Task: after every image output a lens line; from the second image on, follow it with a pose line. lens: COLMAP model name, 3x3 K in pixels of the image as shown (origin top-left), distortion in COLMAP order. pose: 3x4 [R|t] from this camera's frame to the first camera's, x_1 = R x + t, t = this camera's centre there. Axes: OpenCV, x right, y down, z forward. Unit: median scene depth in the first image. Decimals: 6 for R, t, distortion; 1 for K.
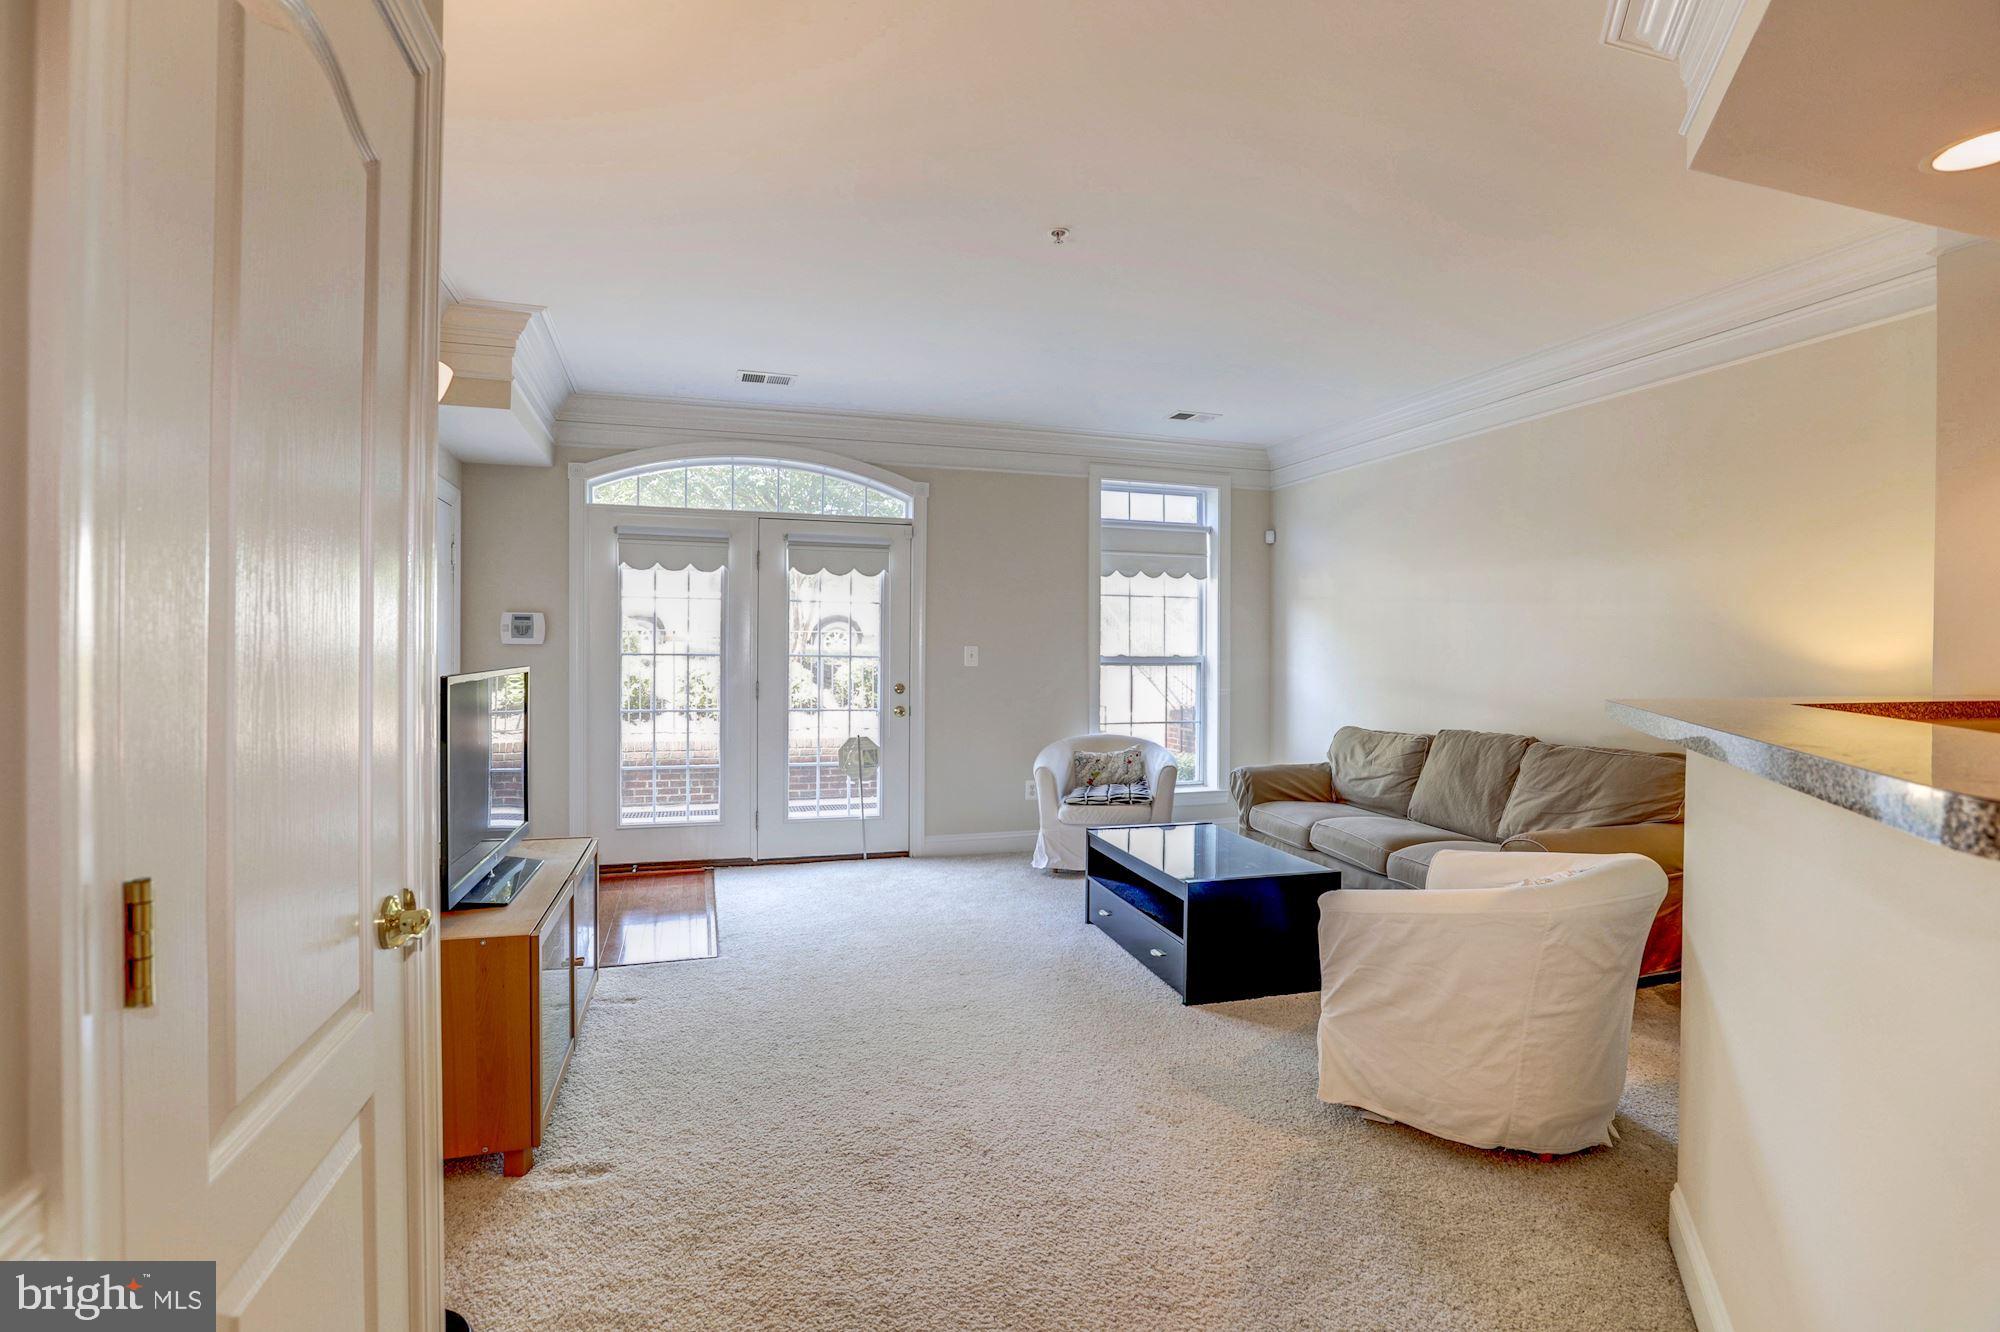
lens RADIAL K [[925.5, 0, 984.4], [0, 925.5, 660.1], [0, 0, 1]] dist [-0.039668, 0.012958]
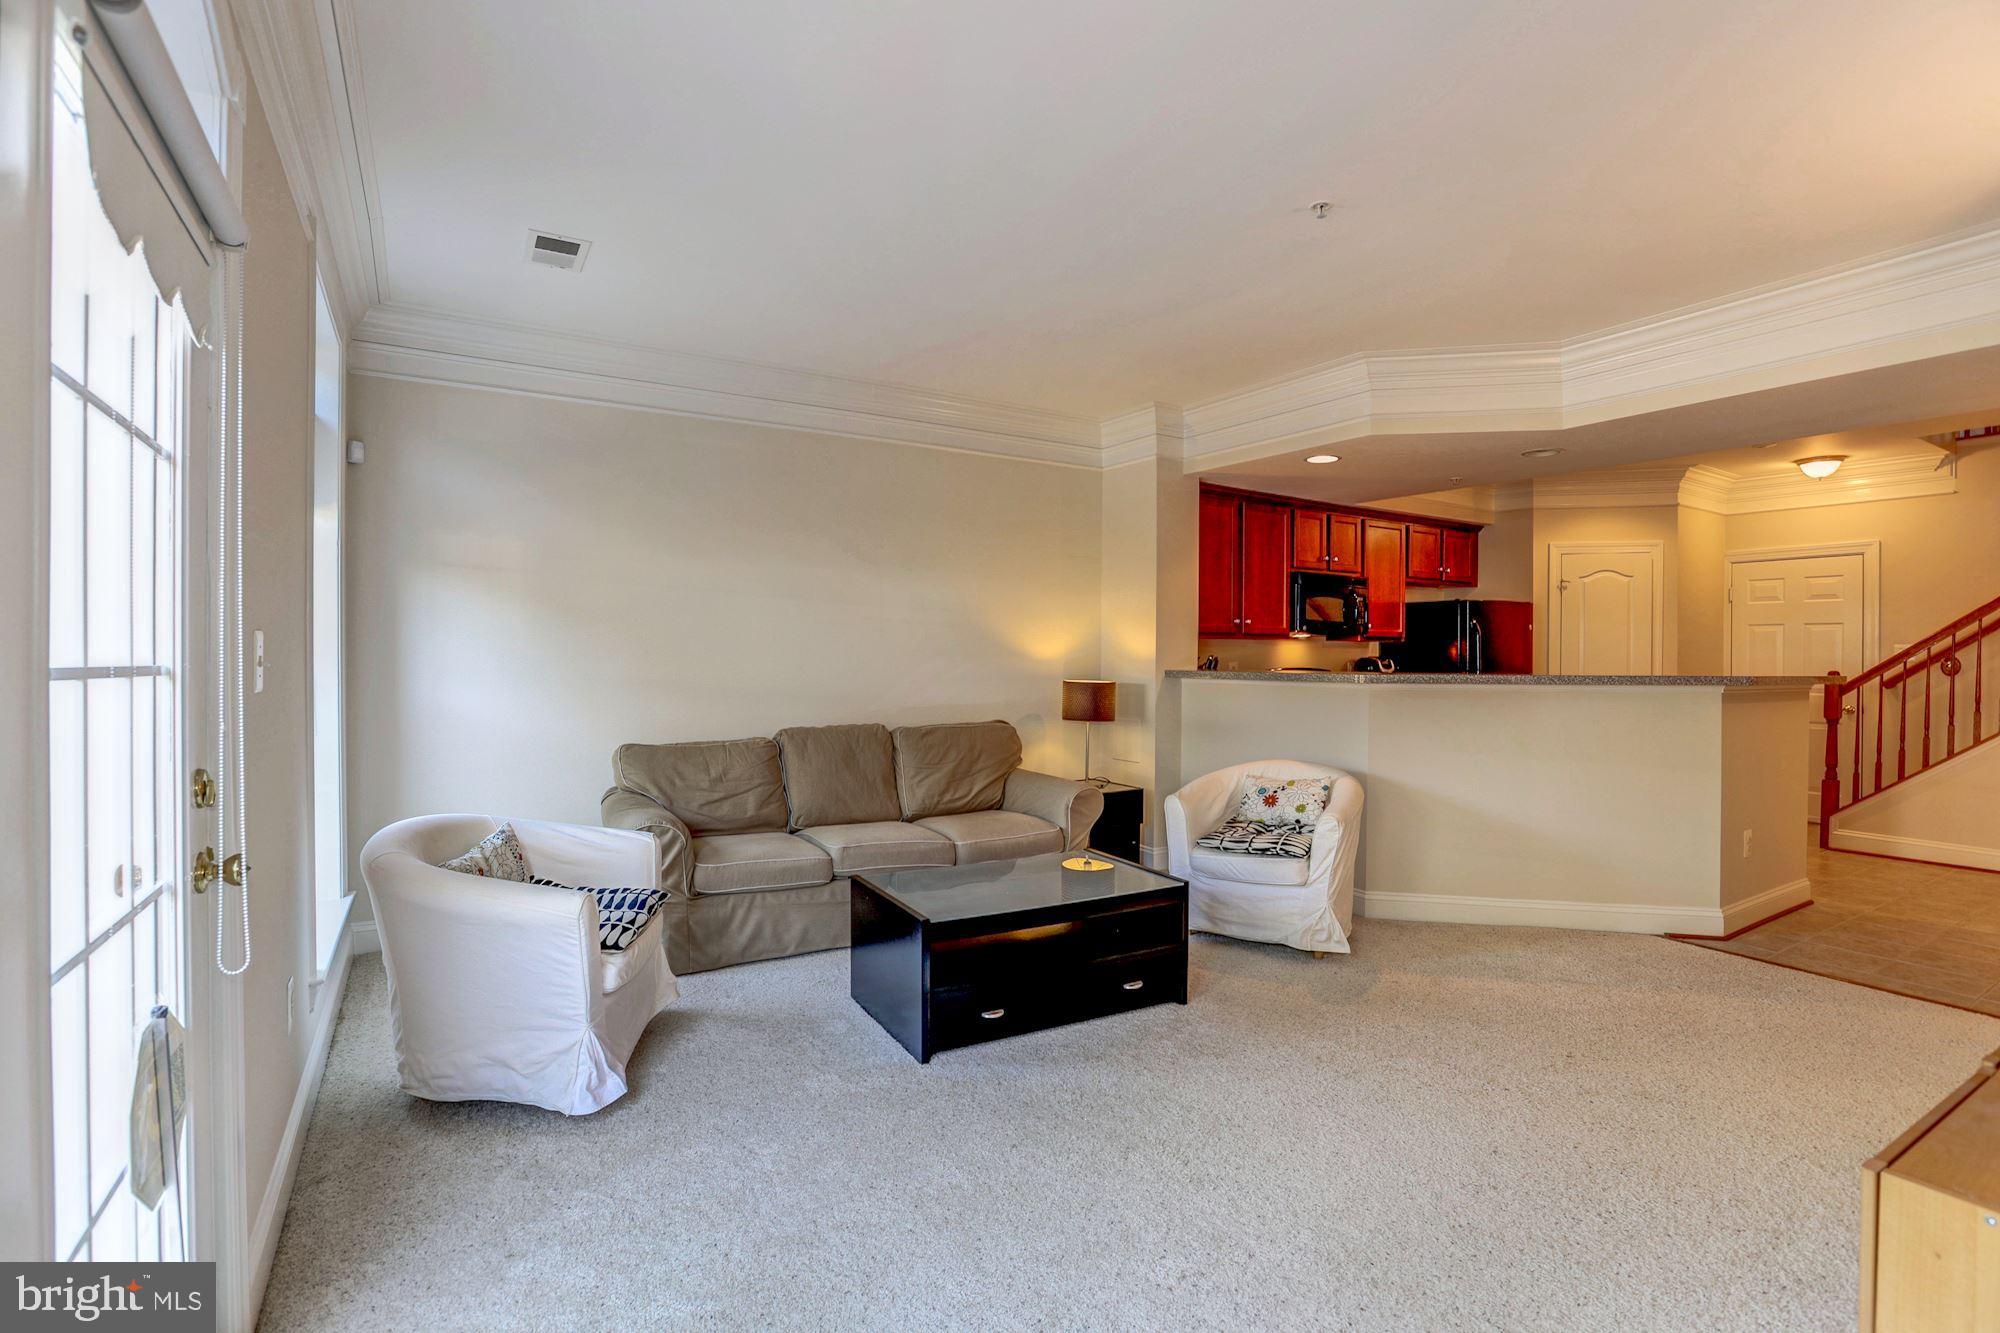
lens RADIAL K [[925.5, 0, 982.7], [0, 925.5, 669.7], [0, 0, 1]] dist [-0.039668, 0.012958]
pose [[-0.269399, -0.018620, 0.962849, -0.582843], [0.003586, 0.999787, 0.020337, -0.008185], [-0.963022, 0.008931, -0.269275, 1.250955]]
